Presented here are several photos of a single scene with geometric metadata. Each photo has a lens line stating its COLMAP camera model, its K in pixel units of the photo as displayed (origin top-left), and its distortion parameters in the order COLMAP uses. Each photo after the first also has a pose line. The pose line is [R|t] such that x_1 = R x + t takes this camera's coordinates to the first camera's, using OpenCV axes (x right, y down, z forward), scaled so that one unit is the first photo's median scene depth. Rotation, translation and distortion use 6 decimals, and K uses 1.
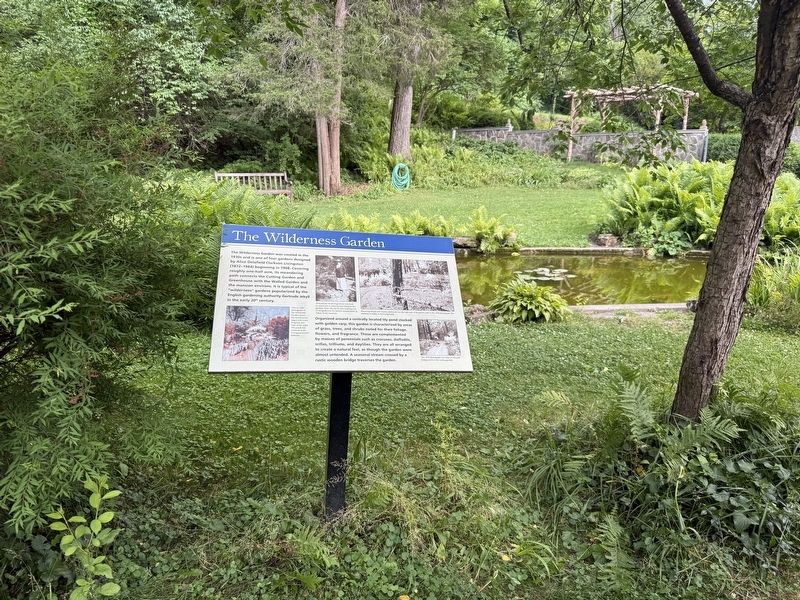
lens RADIAL K [[577.1, 0, 400.2], [0, 577.1, 303.5], [0, 0, 1]] dist [0.031932, -0.065158]
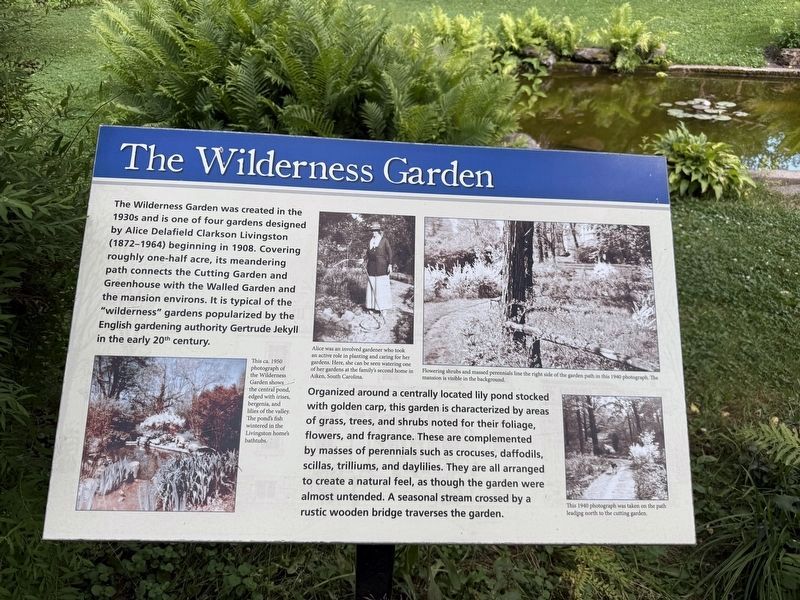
lens RADIAL K [[577.1, 0, 398.8], [0, 577.1, 316.6], [0, 0, 1]] dist [0.031932, -0.065158]
pose [[0.986591, 0.076818, -0.144005, -0.028580], [-0.024062, 0.941129, 0.337190, -0.152918], [0.161430, -0.329204, 0.930358, 0.615163]]
